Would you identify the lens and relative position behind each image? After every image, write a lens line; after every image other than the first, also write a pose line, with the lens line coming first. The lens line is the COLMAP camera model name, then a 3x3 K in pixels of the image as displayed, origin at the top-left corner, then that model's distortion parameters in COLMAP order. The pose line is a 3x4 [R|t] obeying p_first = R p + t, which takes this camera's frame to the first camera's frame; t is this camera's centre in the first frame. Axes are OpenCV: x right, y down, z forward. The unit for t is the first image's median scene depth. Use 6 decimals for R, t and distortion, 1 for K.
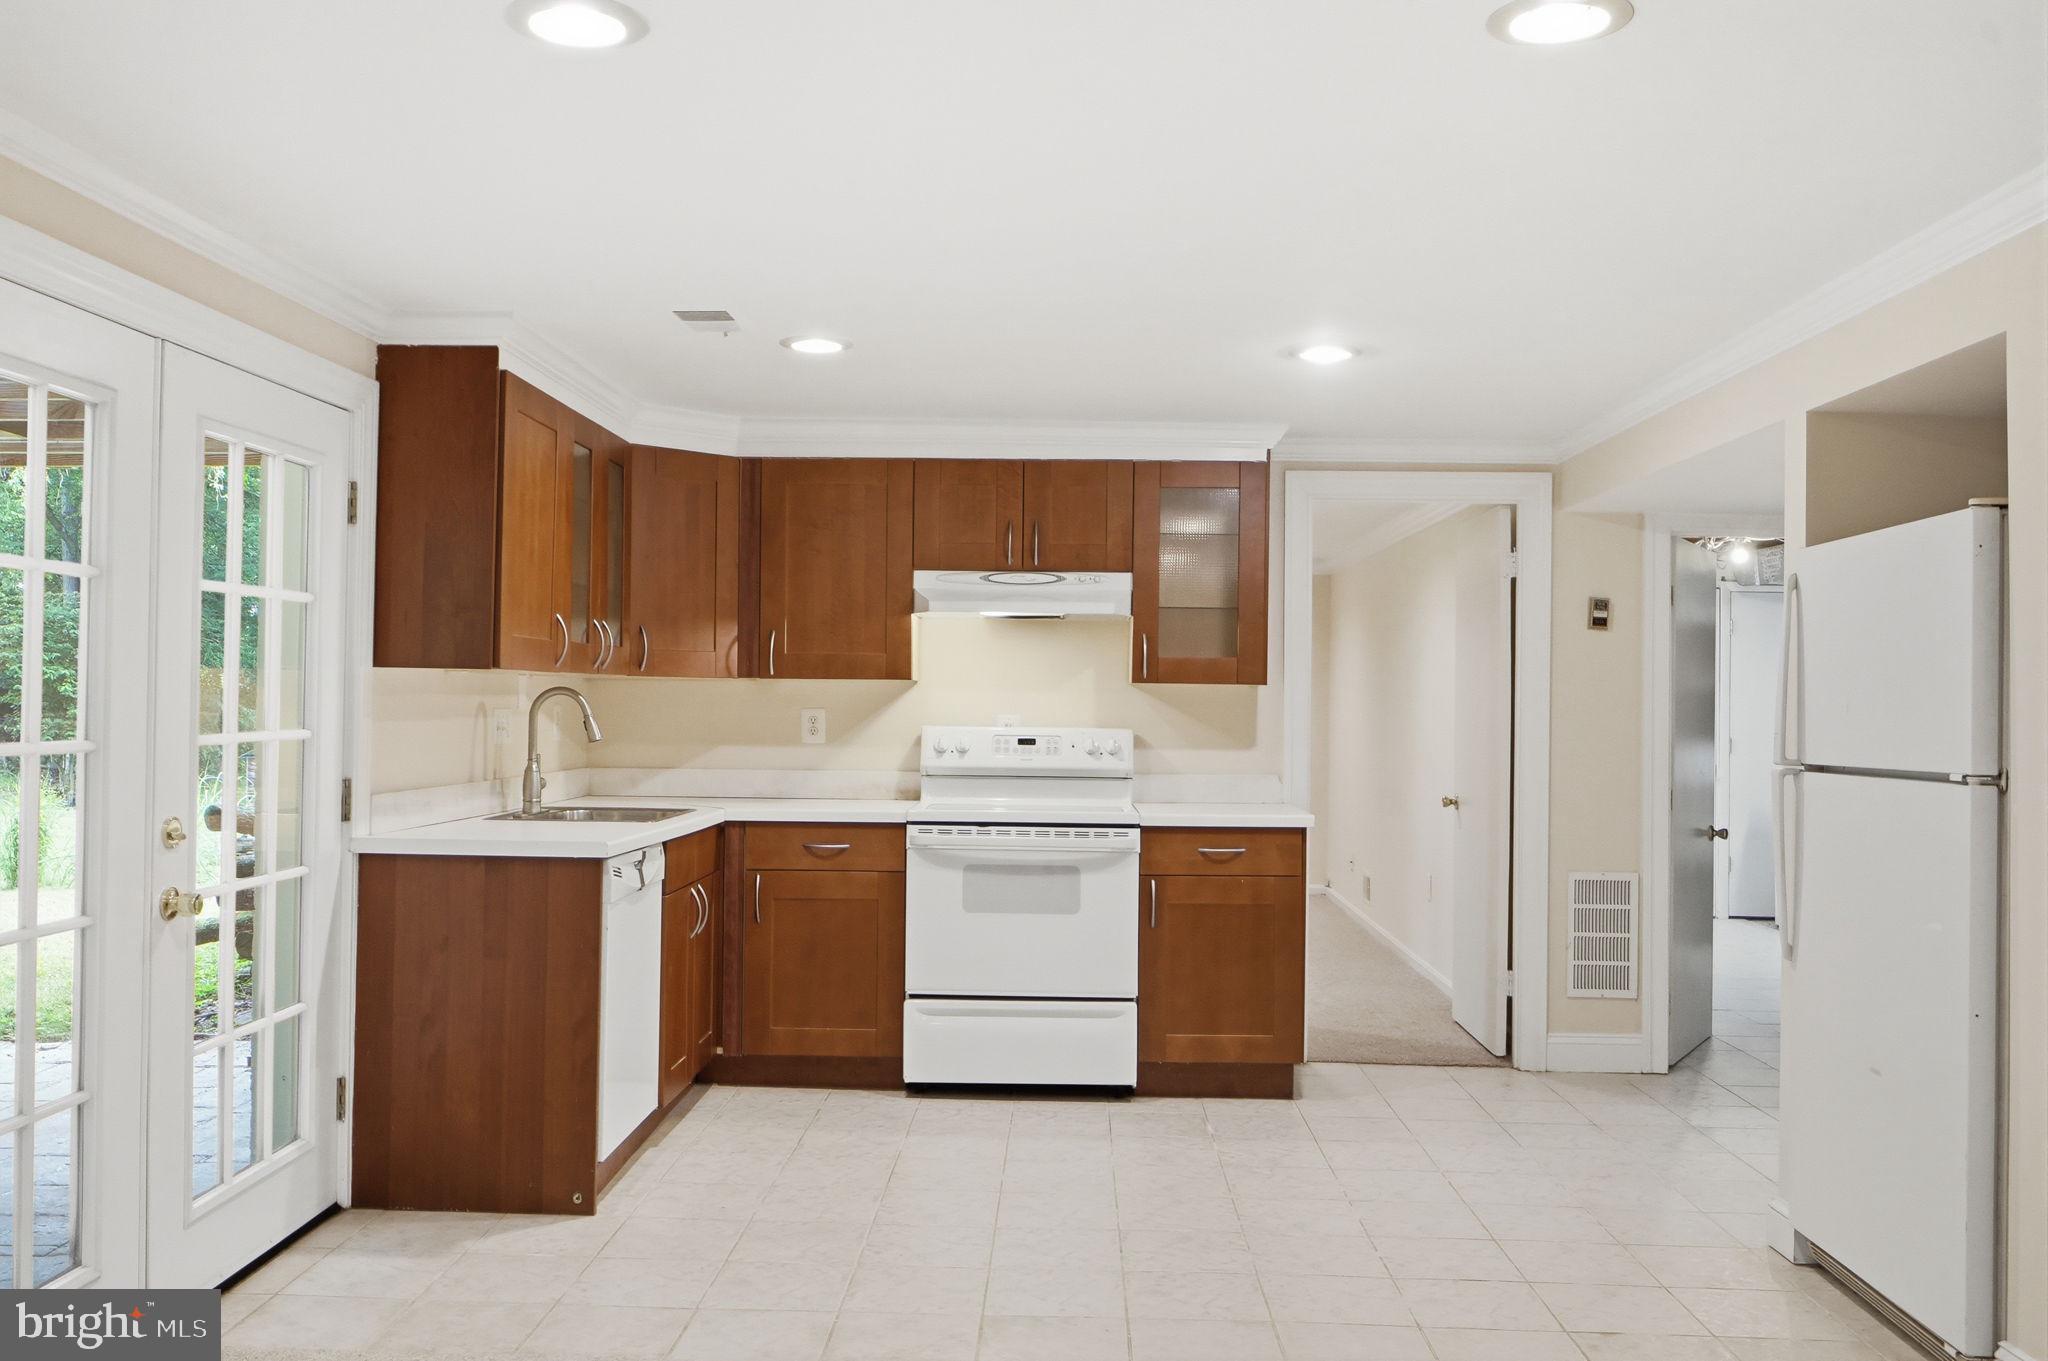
lens RADIAL K [[1714.5, 0, 1013.2], [0, 1714.5, 690.9], [0, 0, 1]] dist [0.007127, 0.012618]
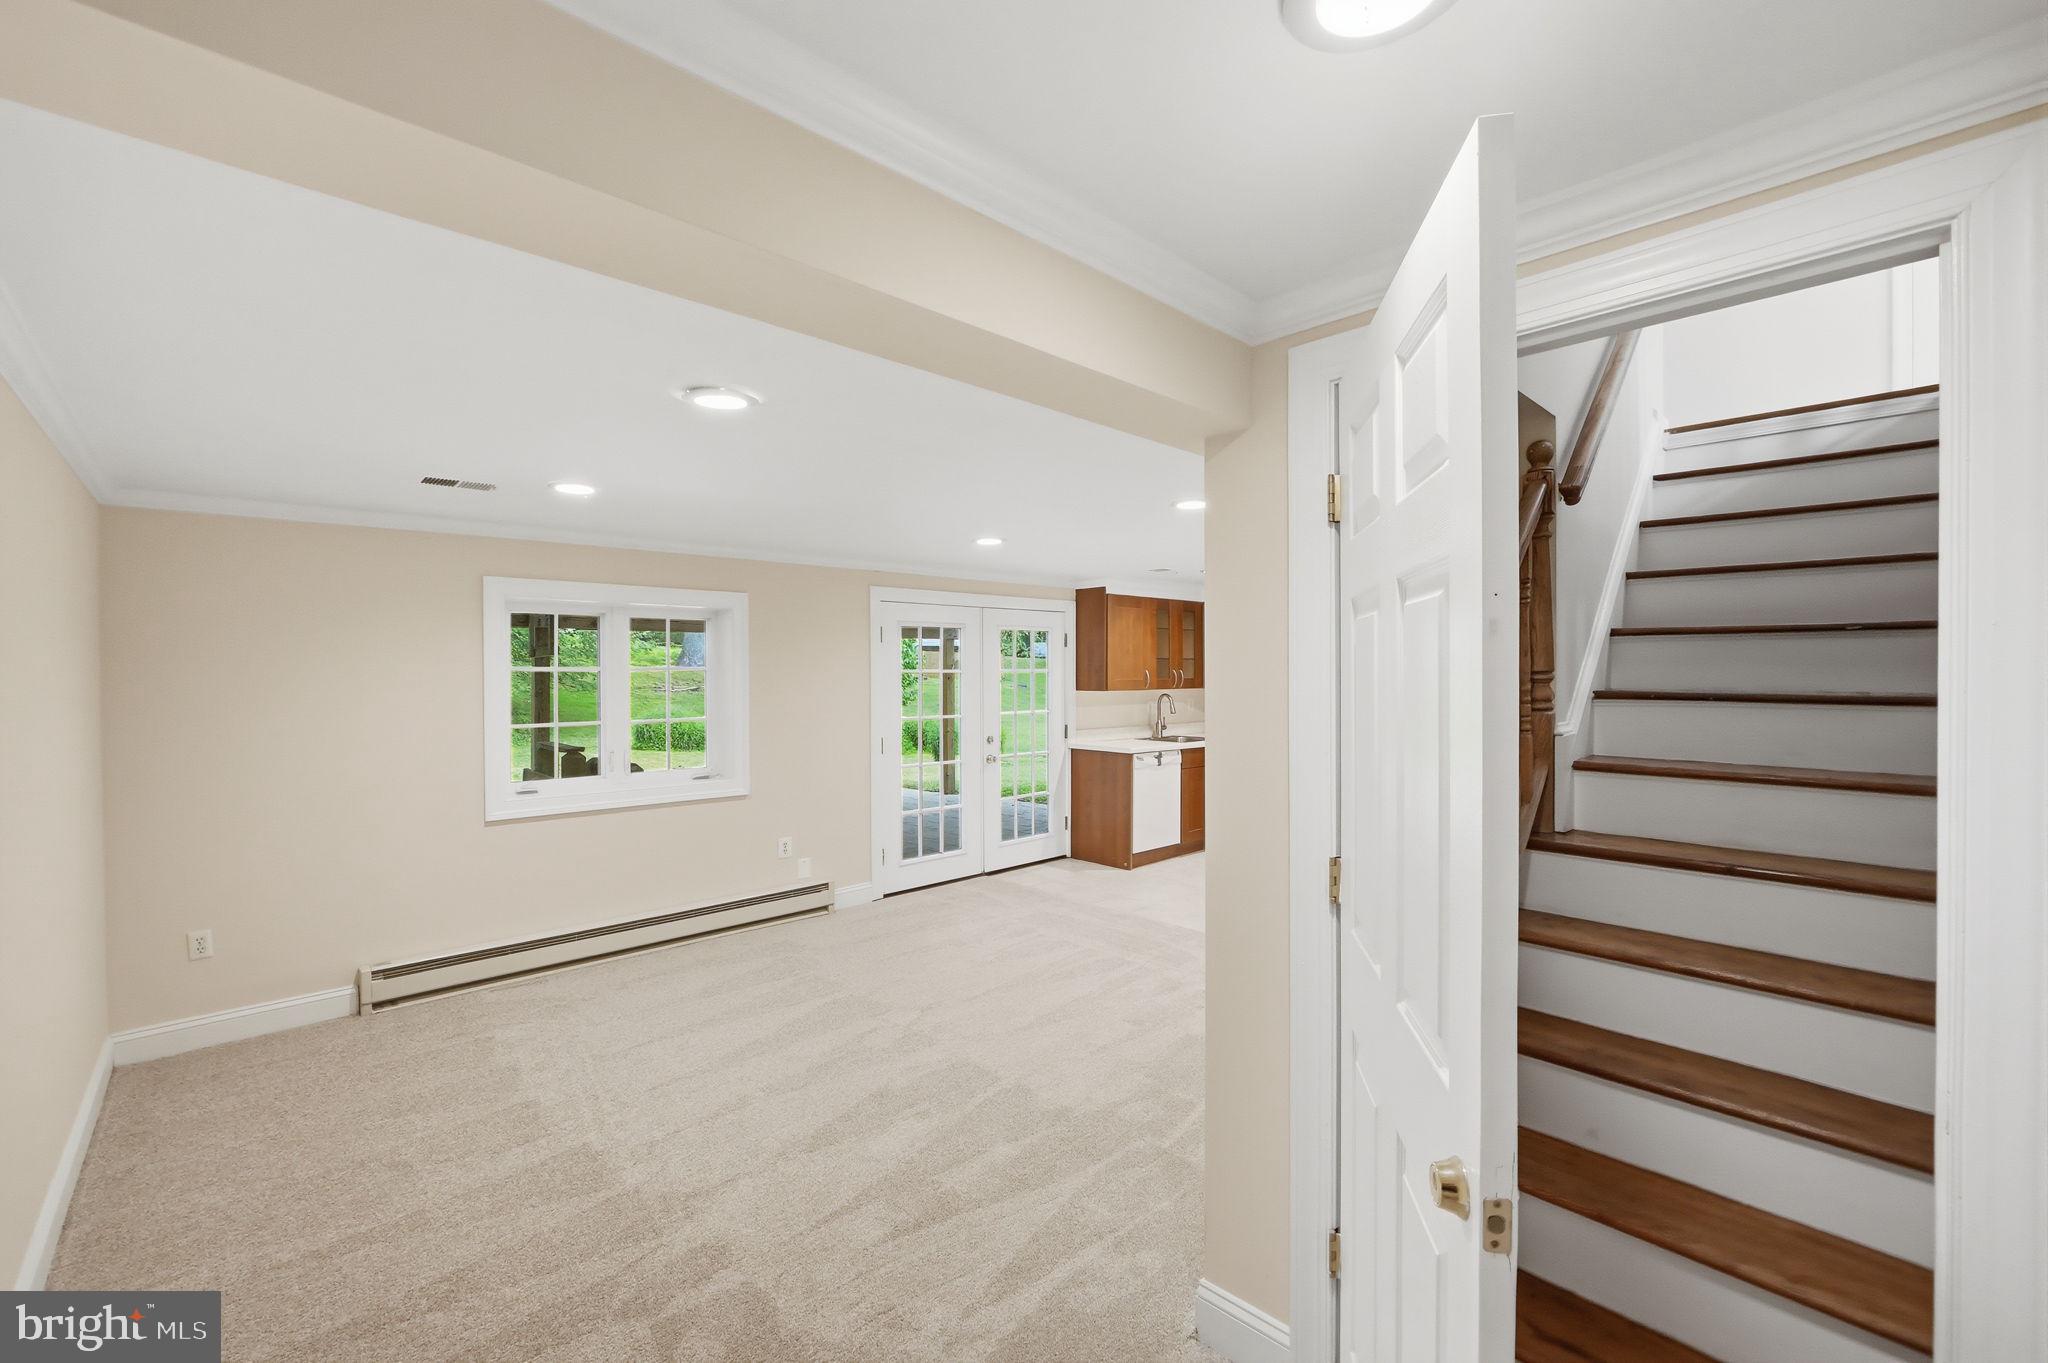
lens RADIAL K [[848.2, 0, 1023.3], [0, 848.2, 670.2], [0, 0, 1]] dist [-0.011277, 0.001750]
pose [[0.712809, -0.016054, -0.701174, 0.517180], [0.013225, 0.999868, -0.009448, -0.028838], [0.701233, -0.002539, 0.712927, -0.153056]]
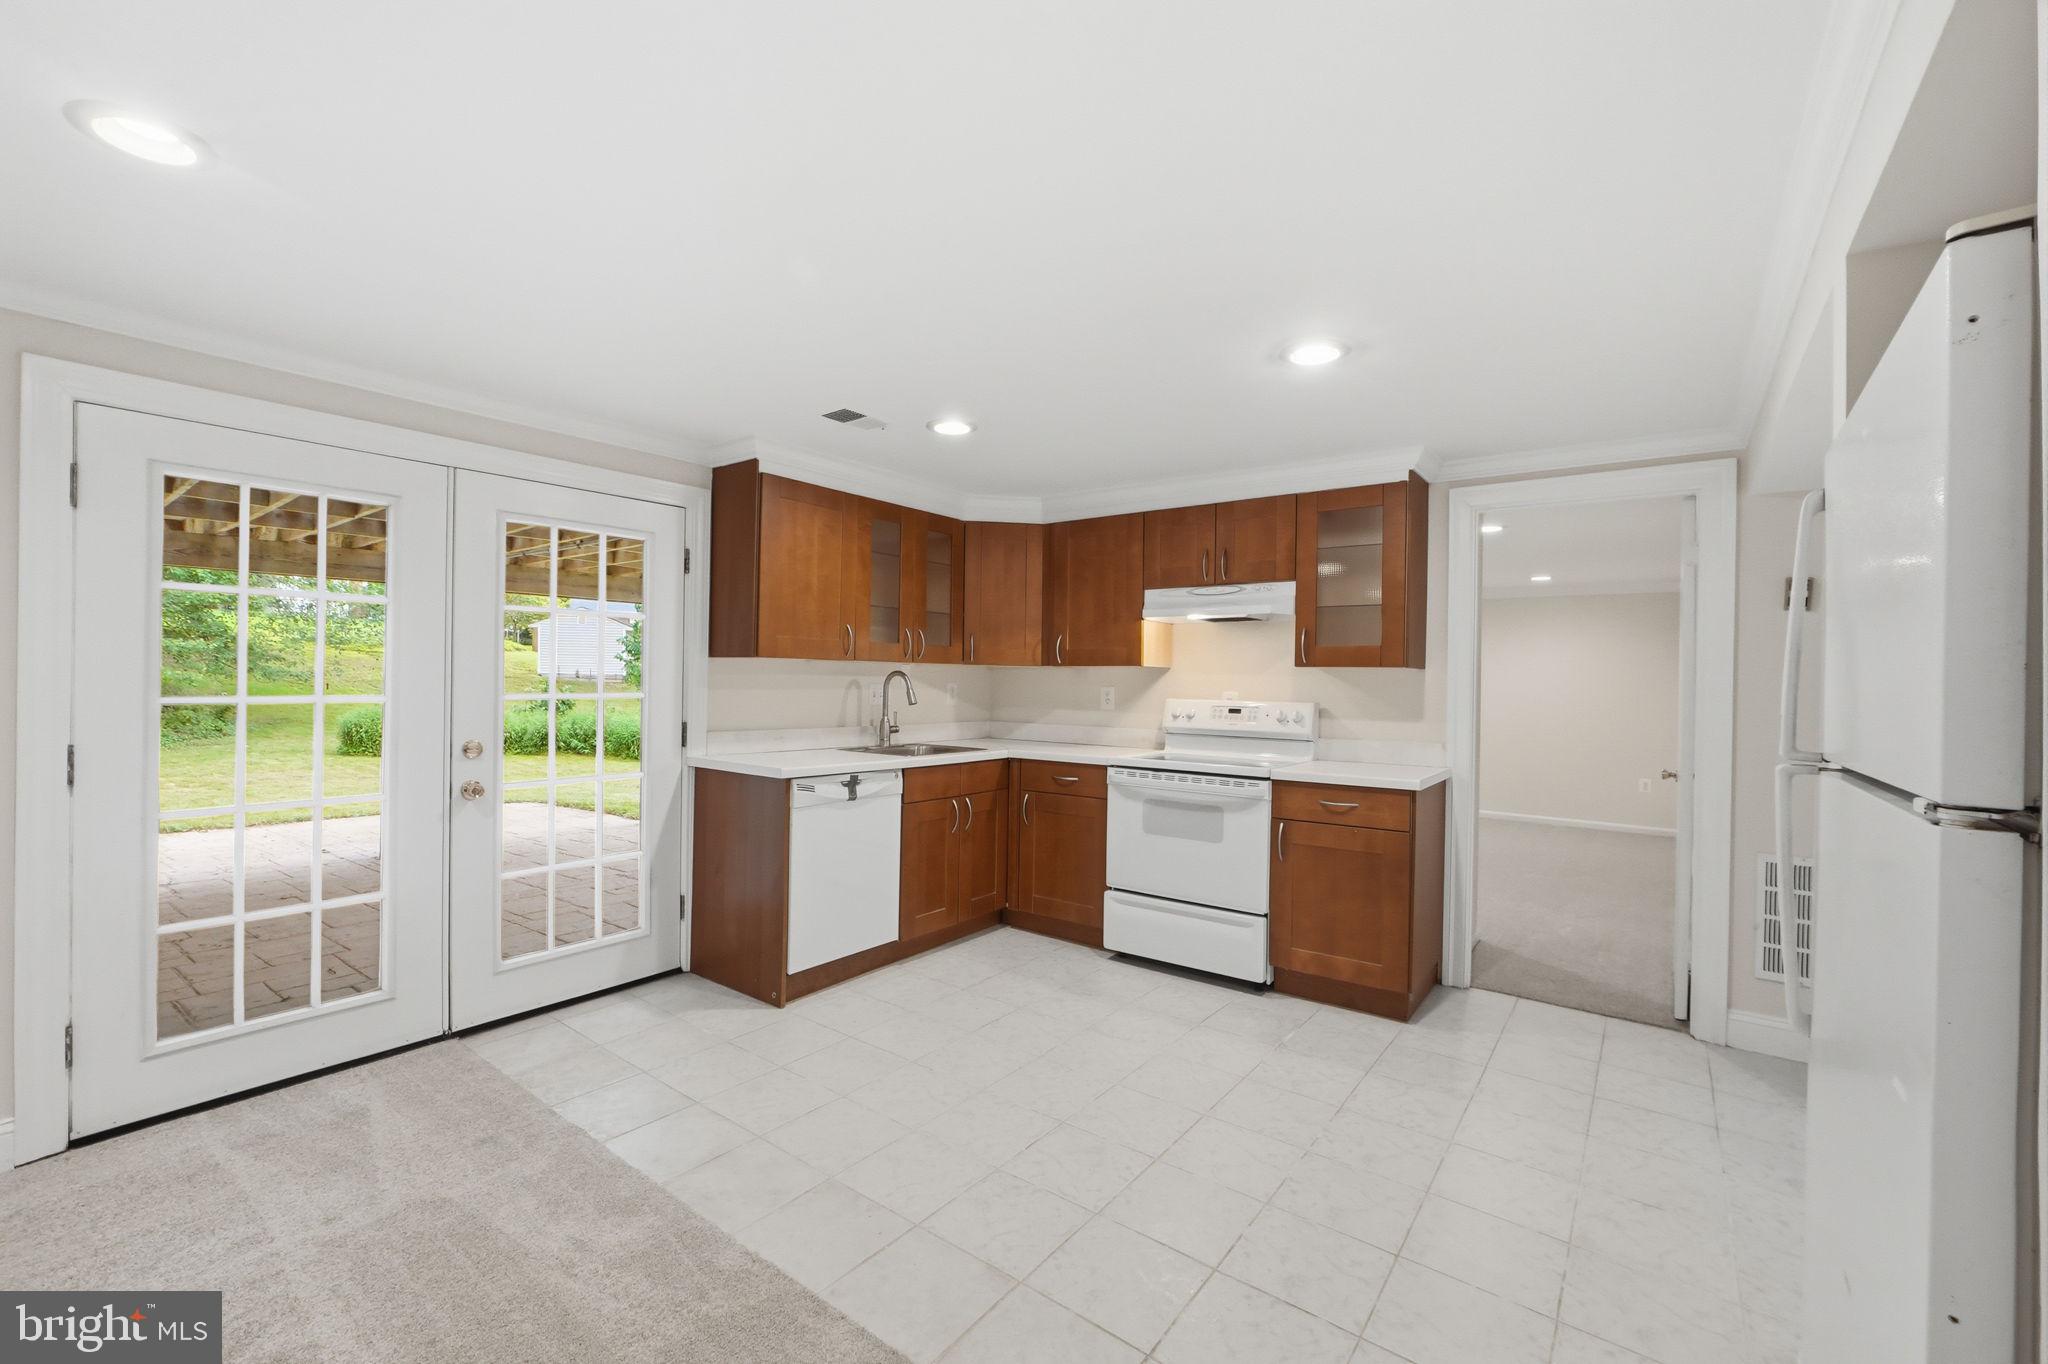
lens RADIAL K [[848.2, 0, 1019.0], [0, 848.2, 680.0], [0, 0, 1]] dist [-0.011277, 0.001750]
pose [[0.812340, 0.000431, -0.583184, 0.286119], [-0.002784, 0.999991, -0.003138, 0.008266], [0.583177, 0.004173, 0.812334, 0.383844]]
